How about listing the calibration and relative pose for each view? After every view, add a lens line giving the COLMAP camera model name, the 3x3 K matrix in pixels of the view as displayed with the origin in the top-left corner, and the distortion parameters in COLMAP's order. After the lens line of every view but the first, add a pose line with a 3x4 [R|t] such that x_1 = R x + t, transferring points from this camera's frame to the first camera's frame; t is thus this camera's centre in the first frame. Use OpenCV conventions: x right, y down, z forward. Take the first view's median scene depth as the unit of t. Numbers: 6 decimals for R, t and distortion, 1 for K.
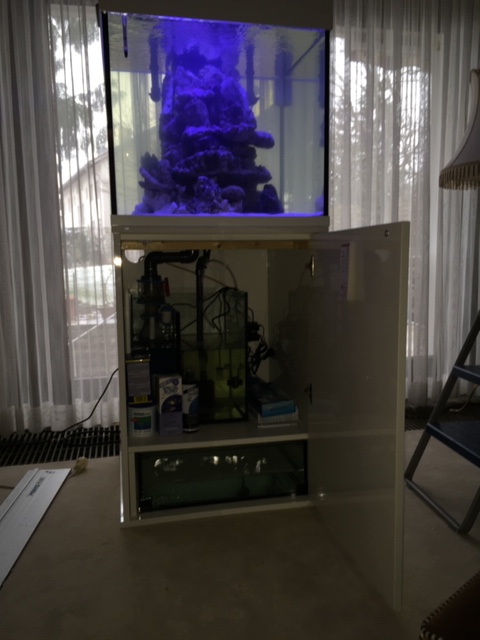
lens RADIAL K [[544.3, 0, 240.0], [0, 544.3, 320.0], [0, 0, 1]] dist [0.019594, -0.011128]
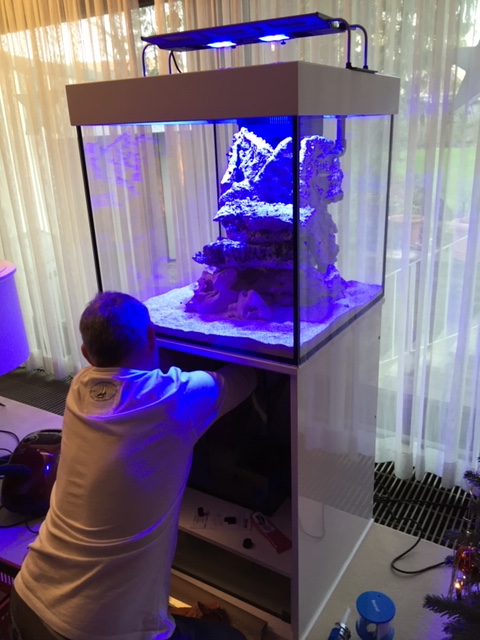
lens RADIAL K [[544.3, 0, 240.0], [0, 544.3, 320.0], [0, 0, 1]] dist [0.019594, -0.011128]
pose [[0.732270, 0.205041, -0.649414, 0.523532], [-0.054330, 0.968148, 0.244413, -0.376377], [0.678843, -0.143694, 0.720086, 0.313991]]
